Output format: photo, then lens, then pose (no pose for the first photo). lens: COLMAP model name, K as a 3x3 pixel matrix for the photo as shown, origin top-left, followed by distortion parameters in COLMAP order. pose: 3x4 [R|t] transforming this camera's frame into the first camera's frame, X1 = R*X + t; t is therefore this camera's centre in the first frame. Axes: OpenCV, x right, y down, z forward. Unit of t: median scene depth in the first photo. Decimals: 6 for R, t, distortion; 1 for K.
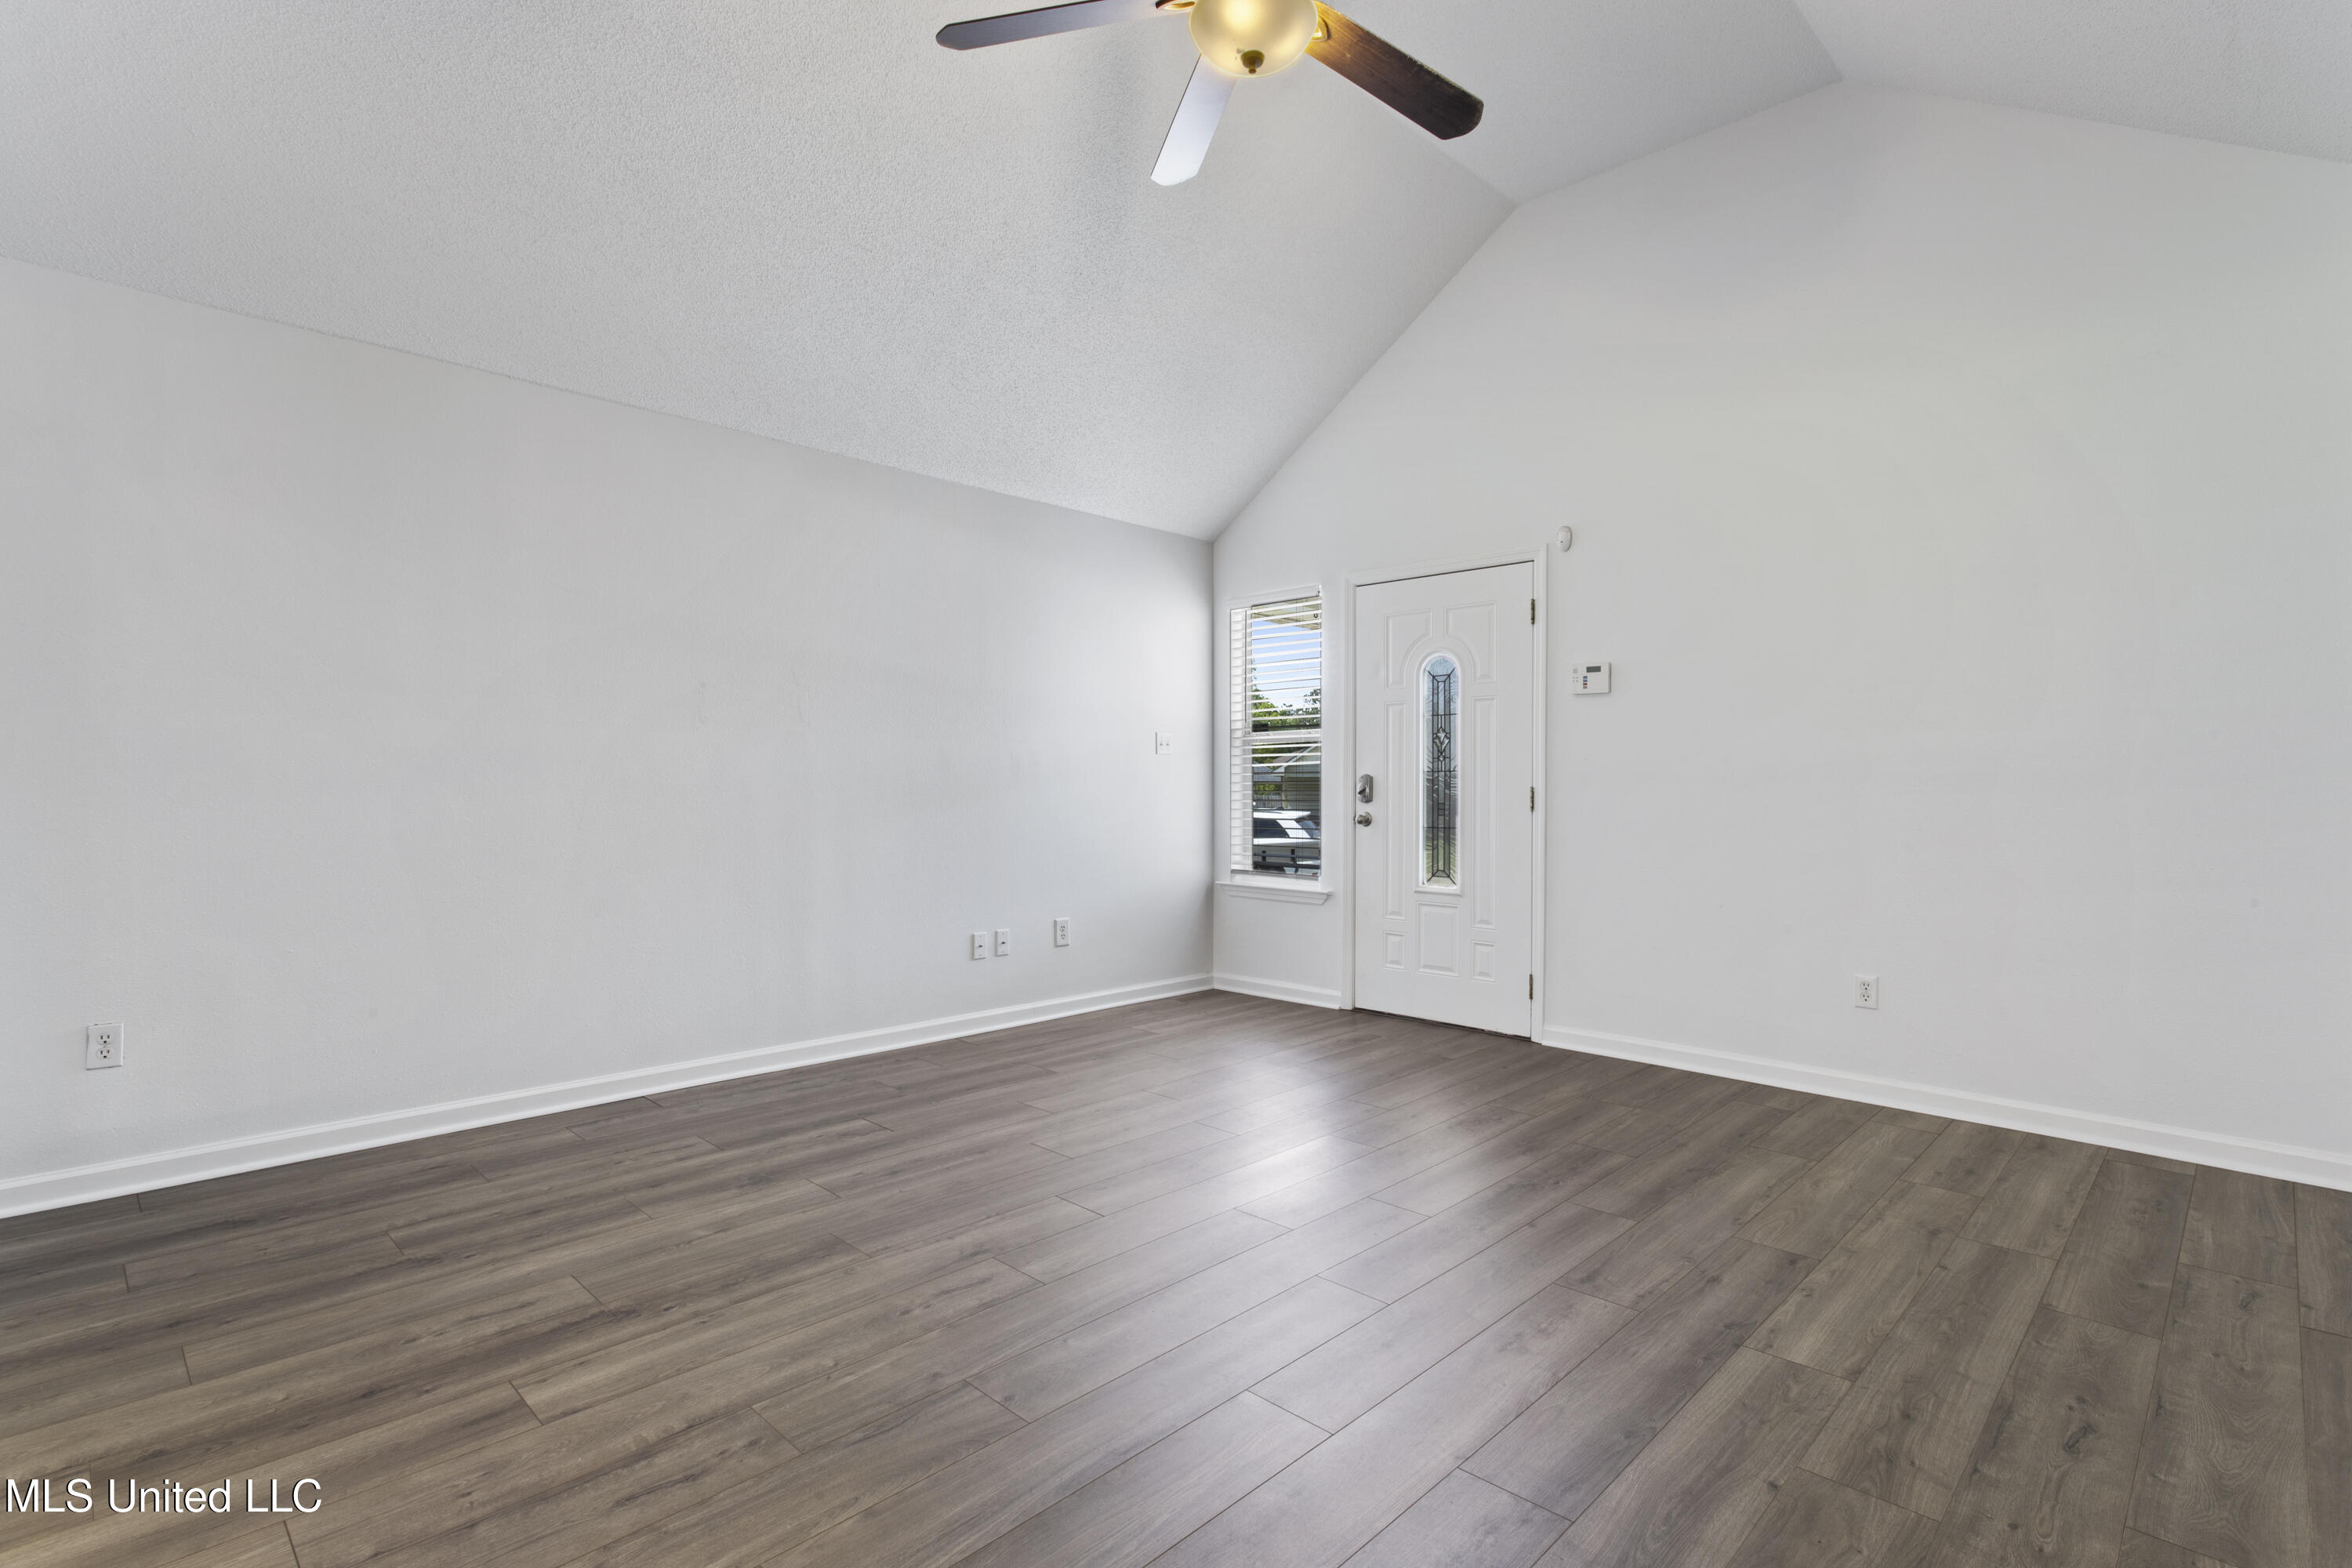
lens RADIAL K [[1117.7, 0, 1159.0], [0, 1117.7, 784.2], [0, 0, 1]] dist [0.004496, -0.001930]
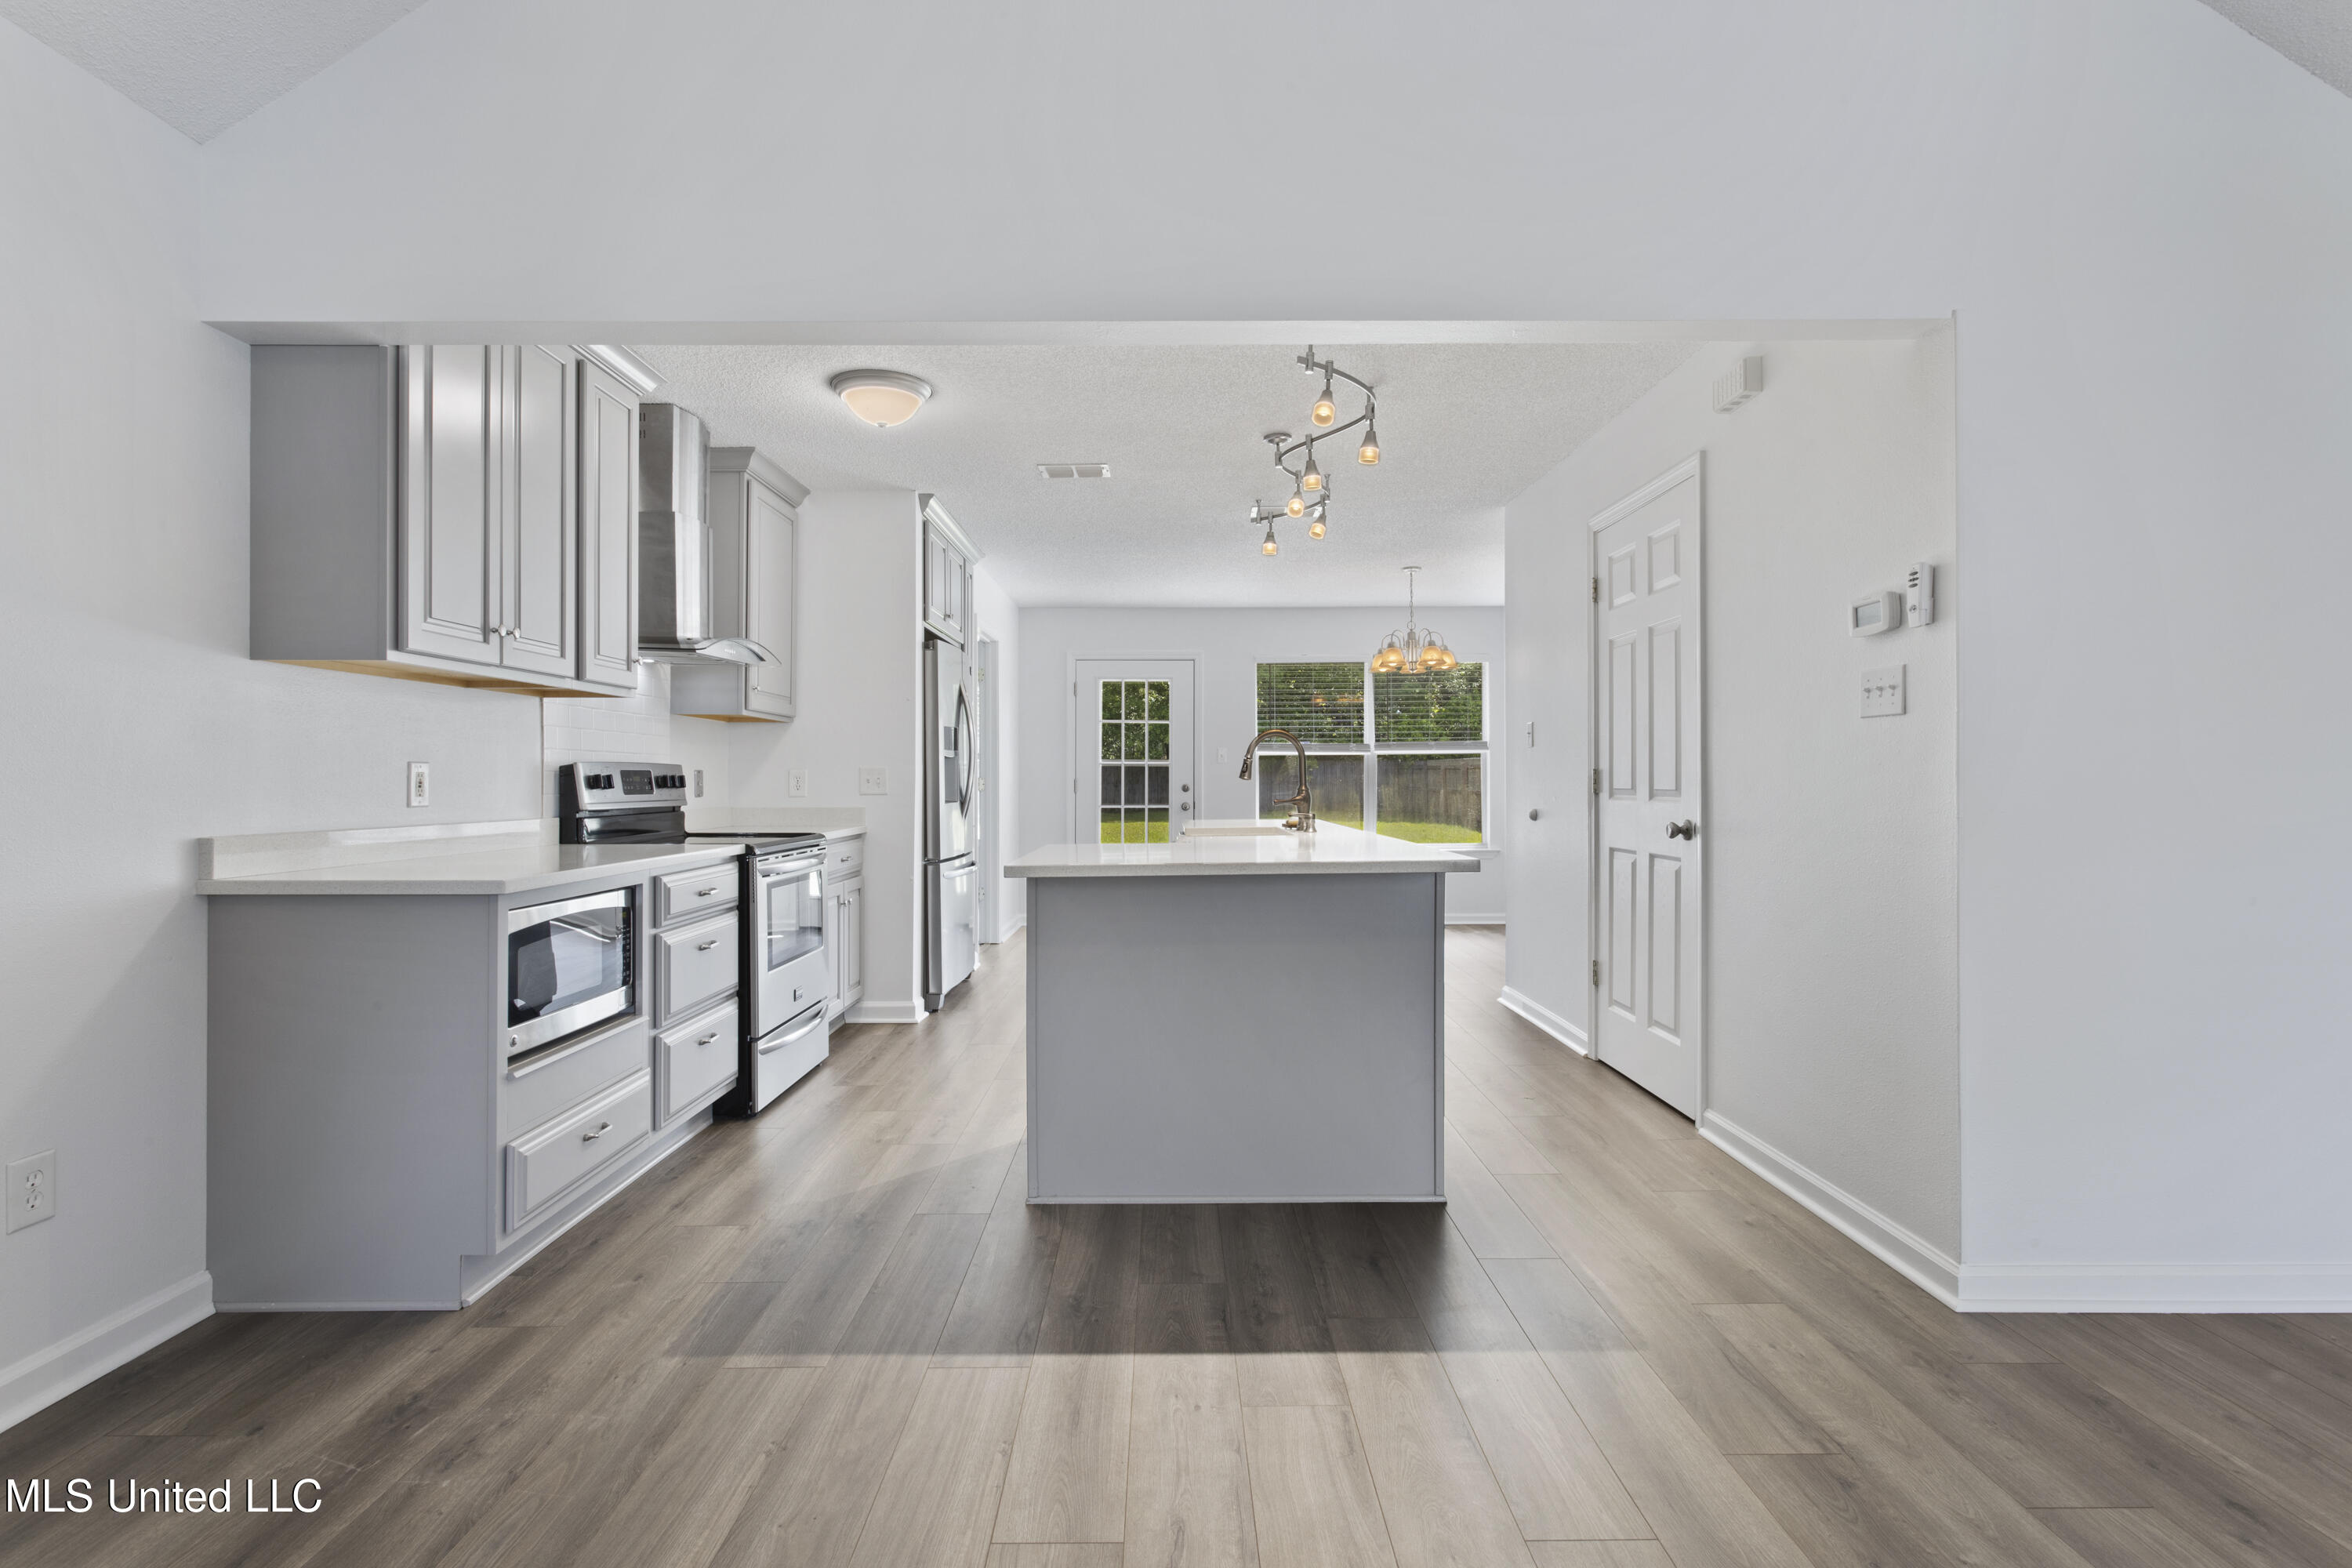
lens RADIAL K [[1117.7, 0, 1172.5], [0, 1117.7, 774.9], [0, 0, 1]] dist [0.004496, -0.001930]
pose [[-0.702209, -0.006357, -0.711943, 0.109123], [-0.000278, 0.999963, -0.008655, -0.000493], [0.711971, -0.005879, -0.702184, 0.698621]]
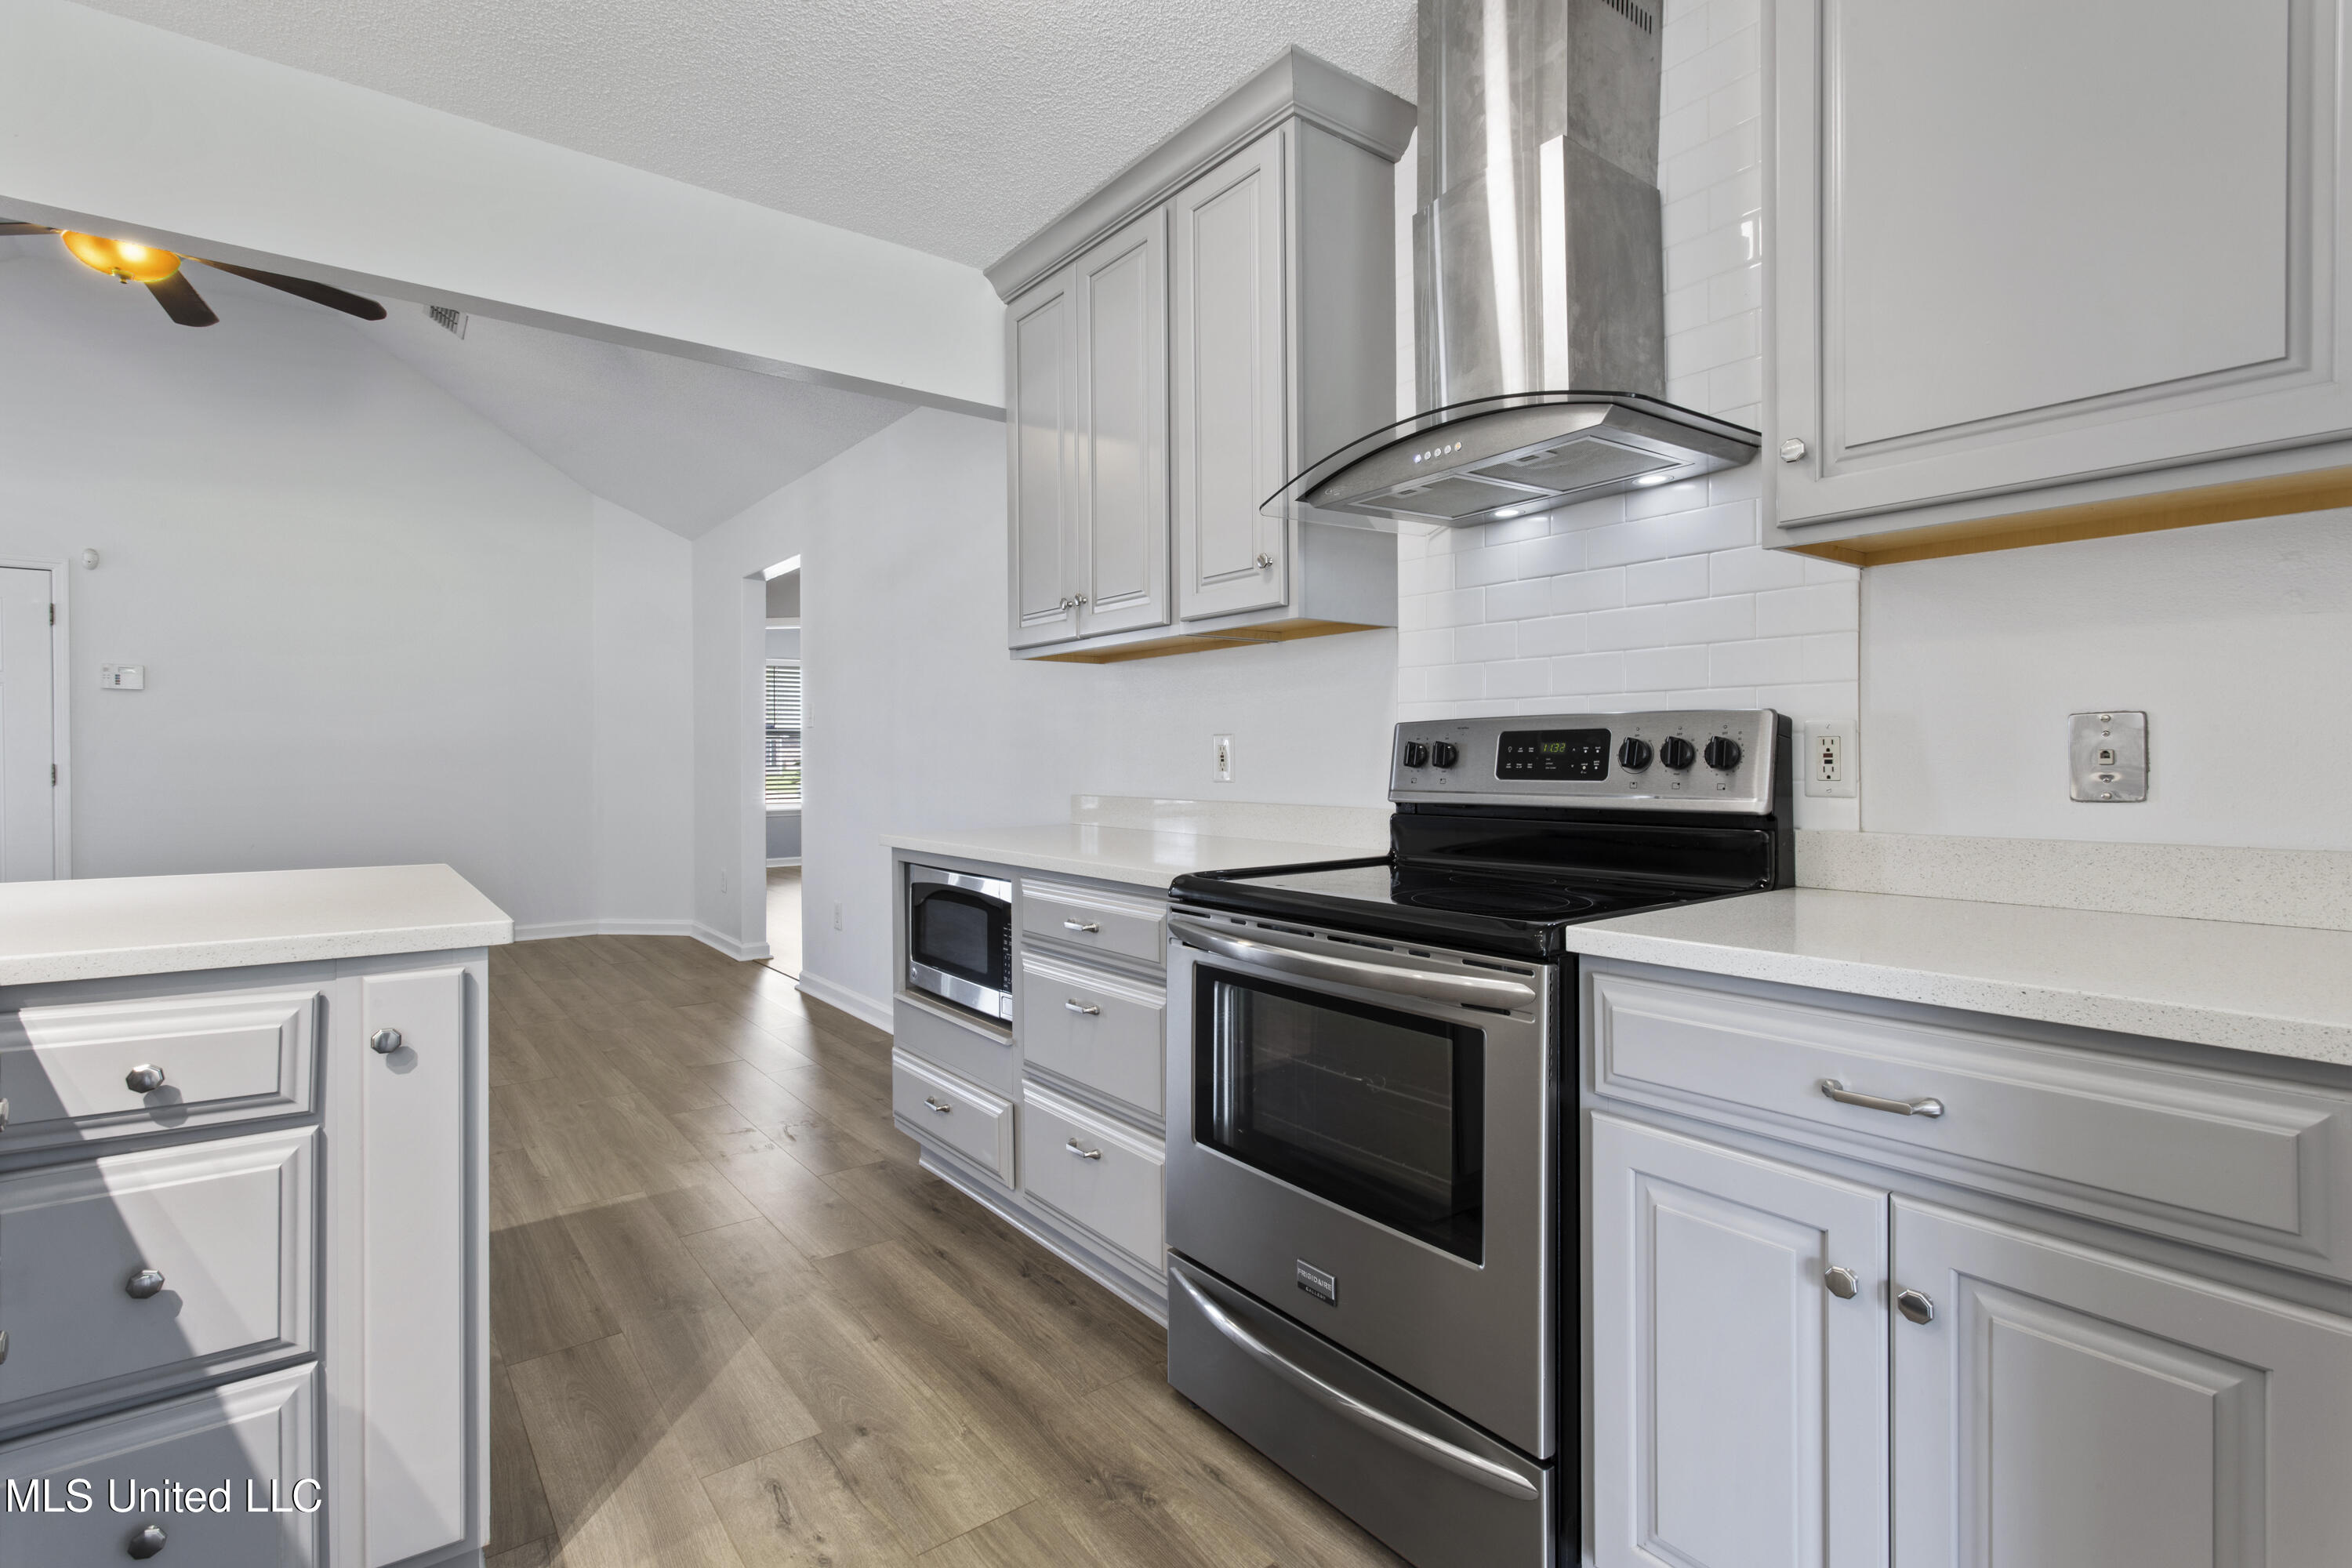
lens RADIAL K [[1117.7, 0, 1176.2], [0, 1117.7, 756.8], [0, 0, 1]] dist [0.004496, -0.001930]
pose [[0.127975, -0.005906, 0.991760, -0.960109], [0.006169, 0.999968, 0.005159, -0.005923], [-0.991758, 0.005458, 0.128008, -0.443980]]
